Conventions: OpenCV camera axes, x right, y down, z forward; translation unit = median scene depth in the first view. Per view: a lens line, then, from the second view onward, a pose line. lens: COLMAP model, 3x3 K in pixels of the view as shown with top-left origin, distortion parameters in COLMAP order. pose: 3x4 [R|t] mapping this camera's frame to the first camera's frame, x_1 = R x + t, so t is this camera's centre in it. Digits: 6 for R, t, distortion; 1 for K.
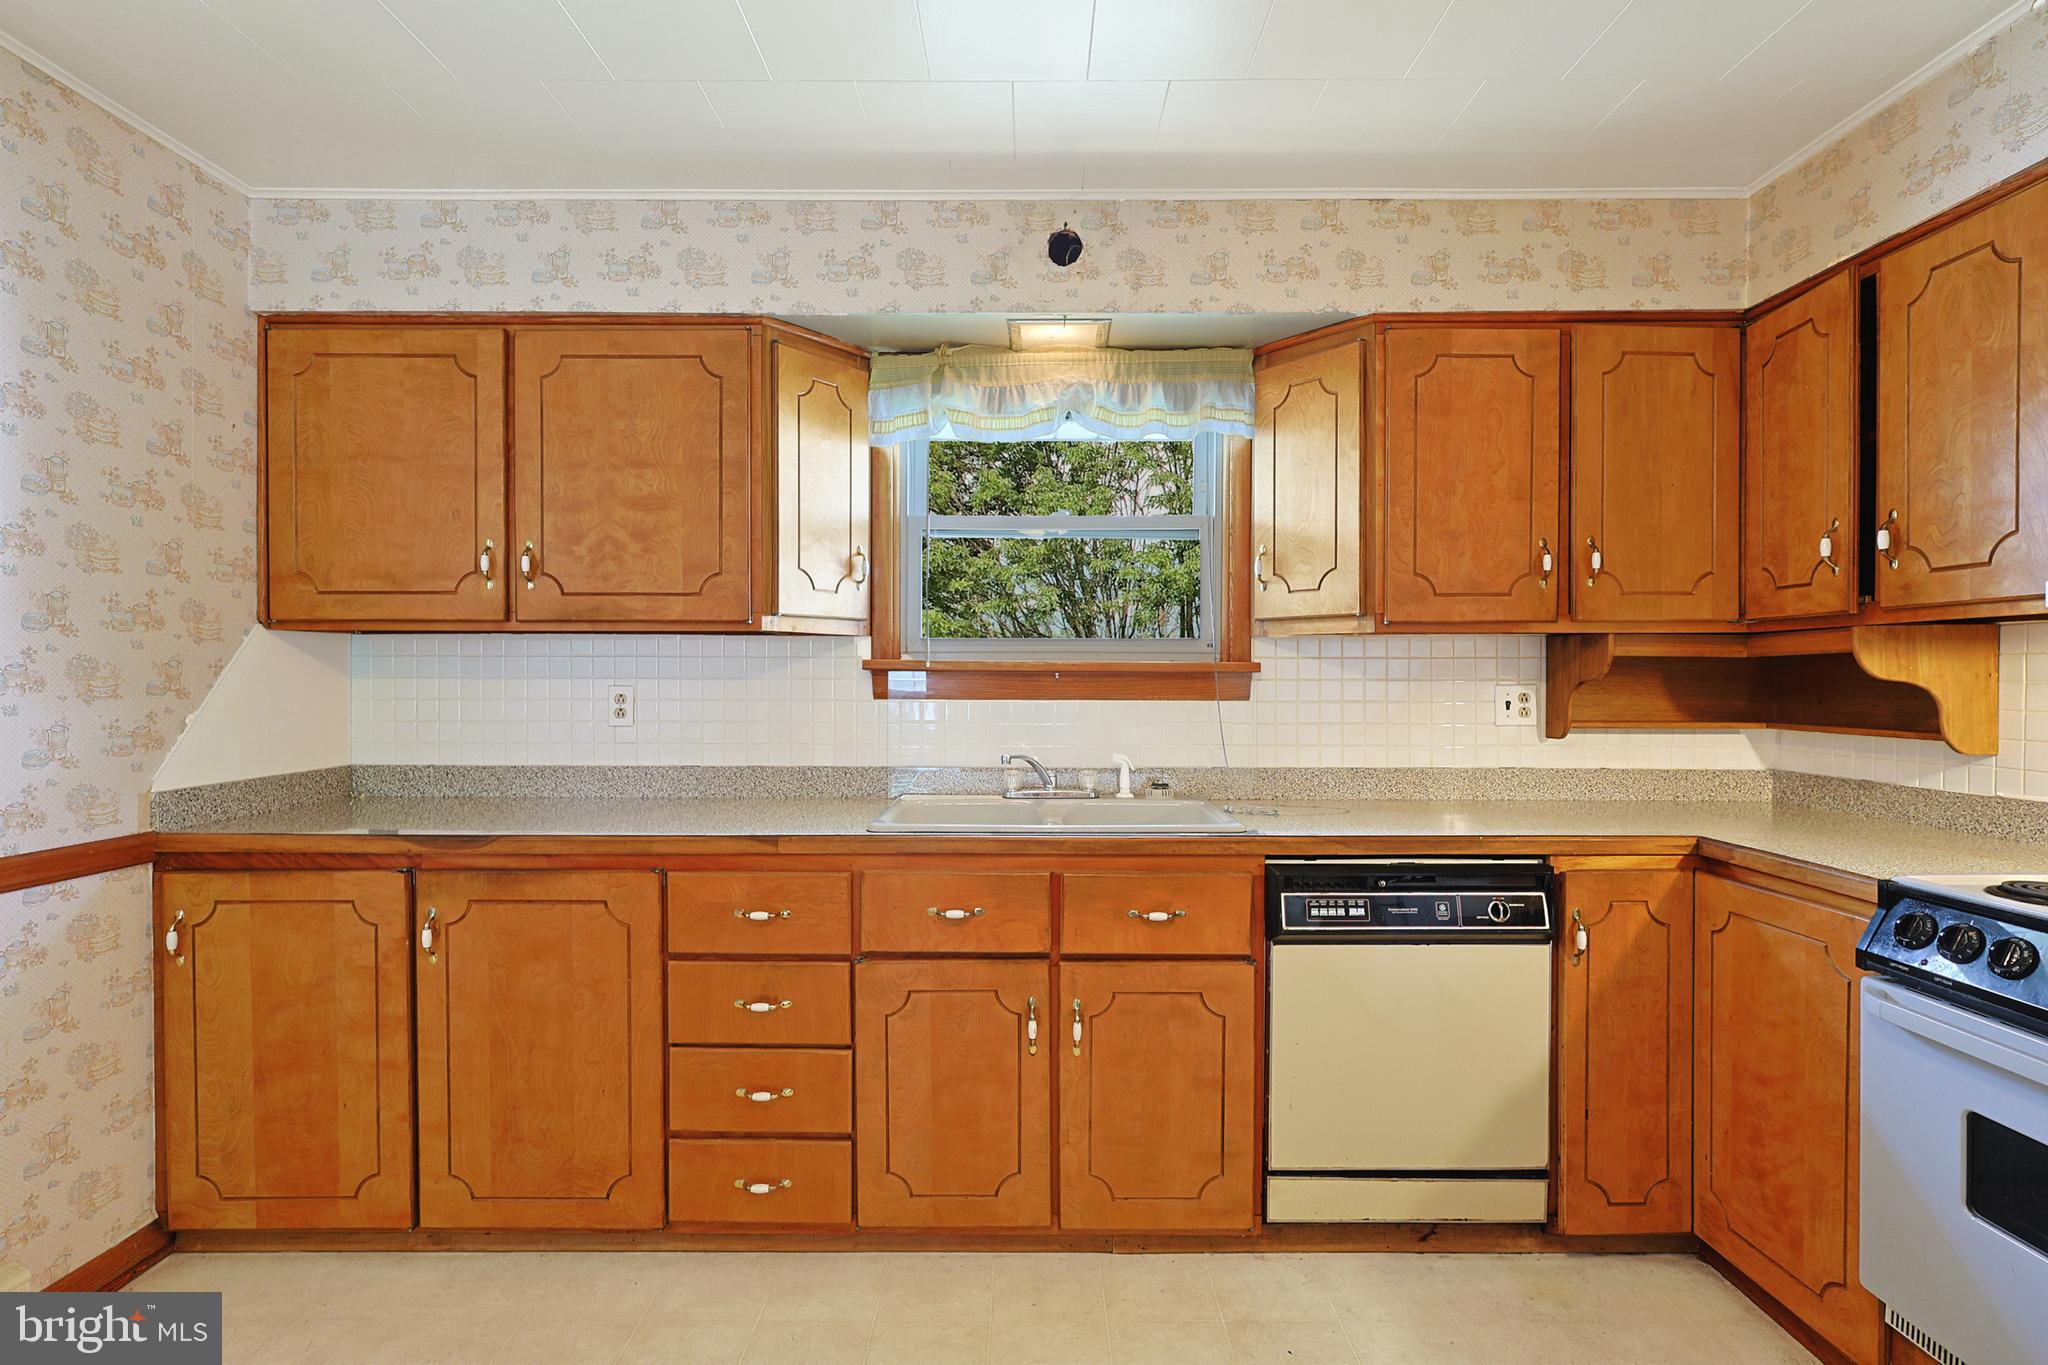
lens RADIAL K [[1004.8, 0, 1040.6], [0, 1004.8, 680.0], [0, 0, 1]] dist [-0.001327, -0.000341]
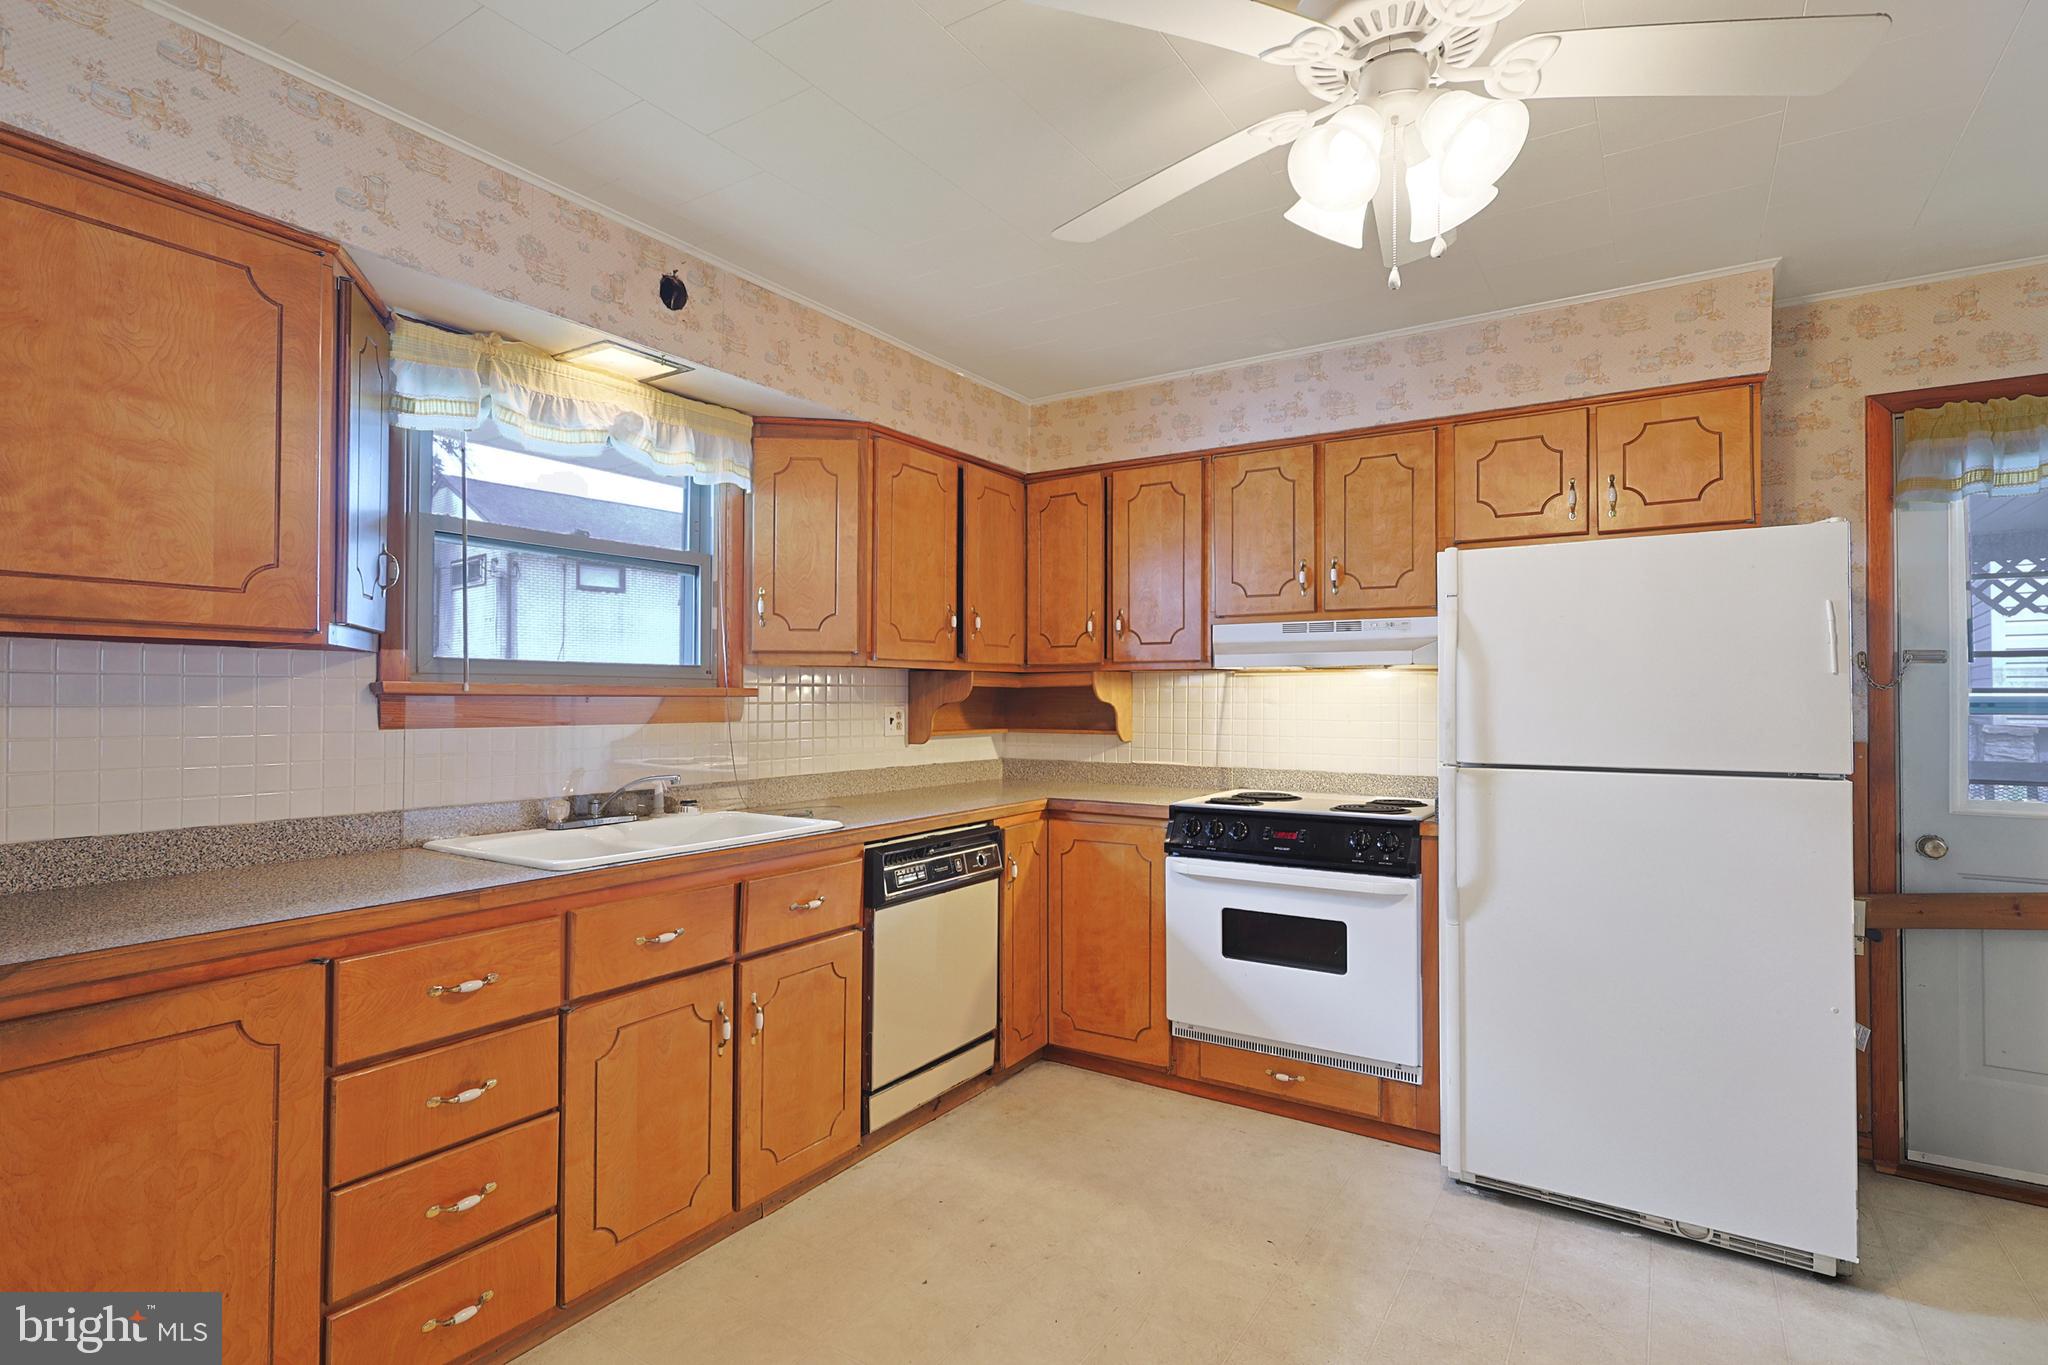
lens RADIAL K [[968.8, 0, 1058.0], [0, 968.8, 684.4], [0, 0, 1]] dist [-0.001125, 0.000480]
pose [[0.538975, 0.010562, 0.842255, -0.657994], [0.004974, 0.999864, -0.015721, -0.003743], [-0.842307, 0.012663, 0.538850, 0.132930]]
